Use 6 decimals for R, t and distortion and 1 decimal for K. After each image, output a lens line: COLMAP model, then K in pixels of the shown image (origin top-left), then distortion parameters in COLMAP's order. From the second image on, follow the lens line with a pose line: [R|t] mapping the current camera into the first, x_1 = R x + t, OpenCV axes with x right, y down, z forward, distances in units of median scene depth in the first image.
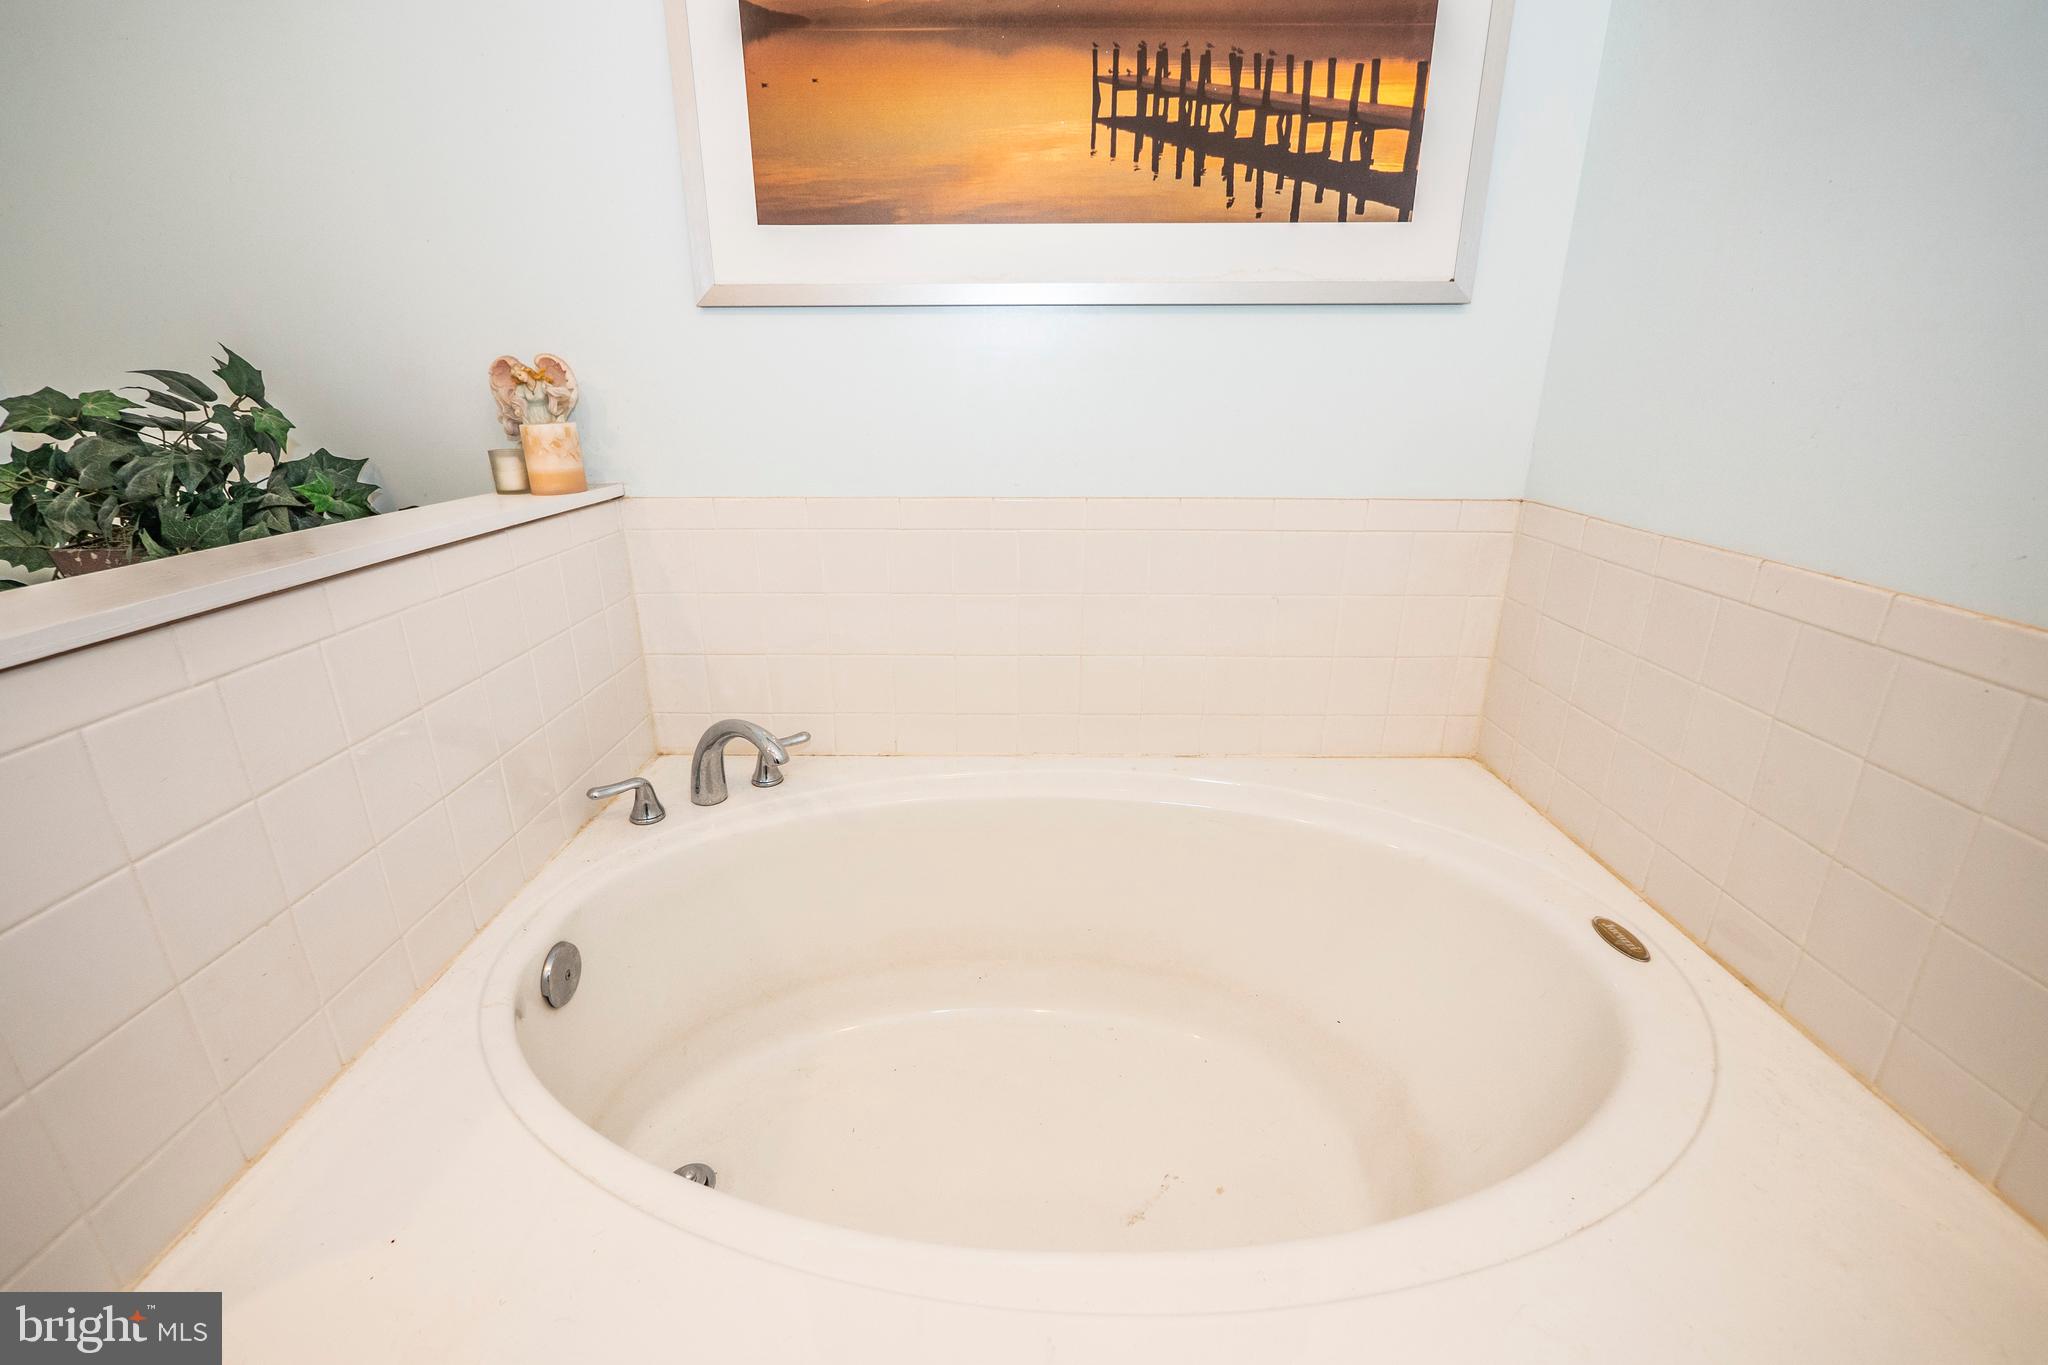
lens RADIAL K [[861.6, 0, 1022.9], [0, 861.6, 671.2], [0, 0, 1]] dist [-0.004610, 0.000521]
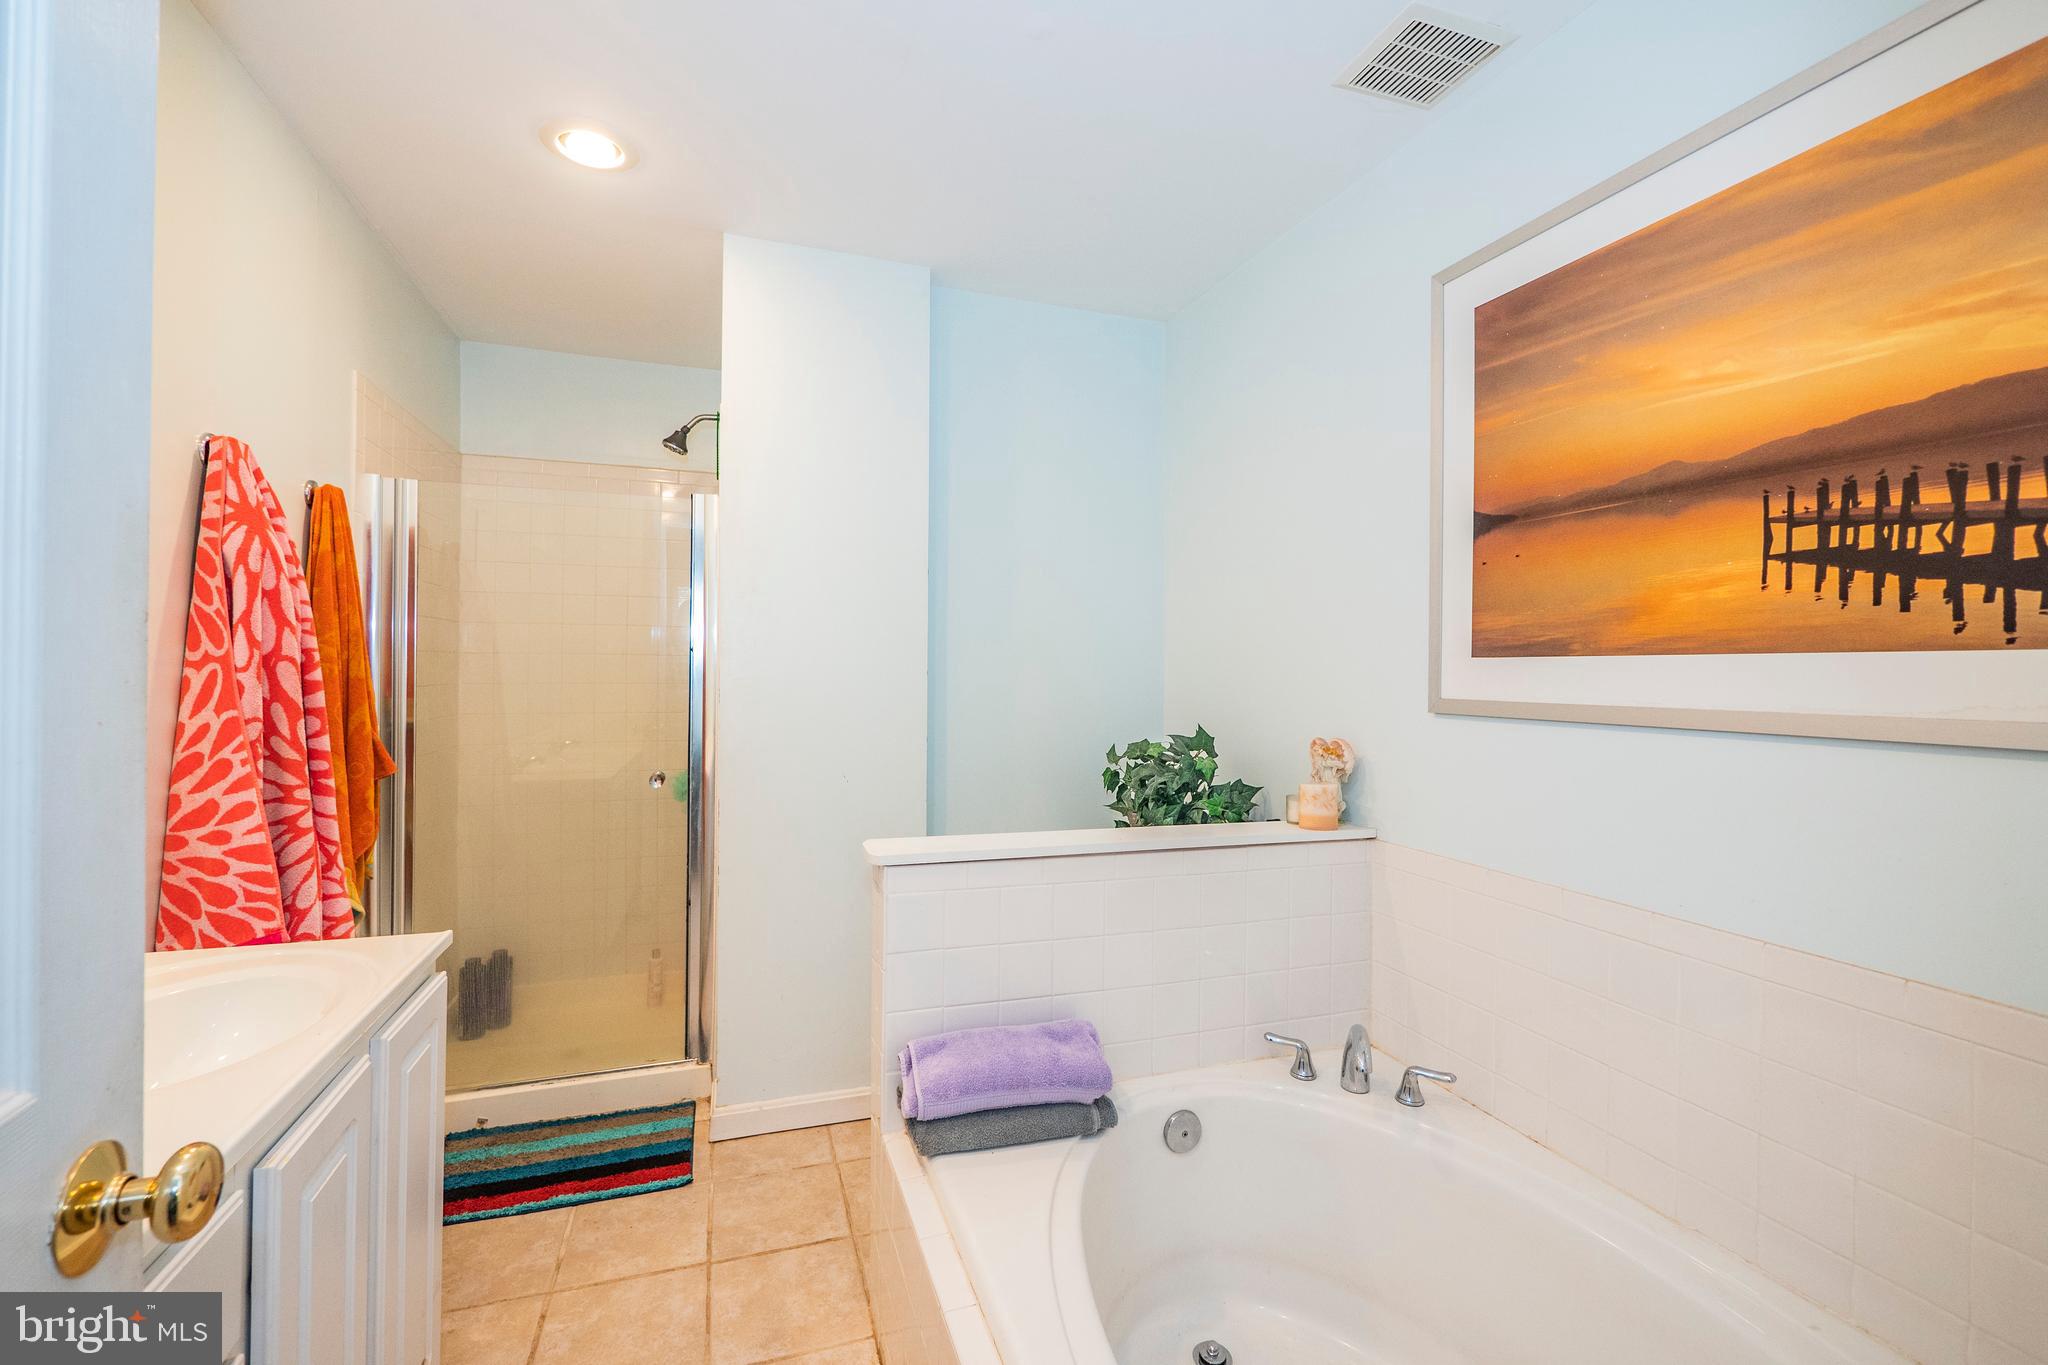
lens RADIAL K [[861.6, 0, 1017.0], [0, 861.6, 682.1], [0, 0, 1]] dist [-0.004610, 0.000521]
pose [[0.330347, 0.017003, -0.943706, 0.718674], [-0.314685, 0.944616, -0.093137, -0.151849], [0.889856, 0.327738, 0.317402, -0.012629]]
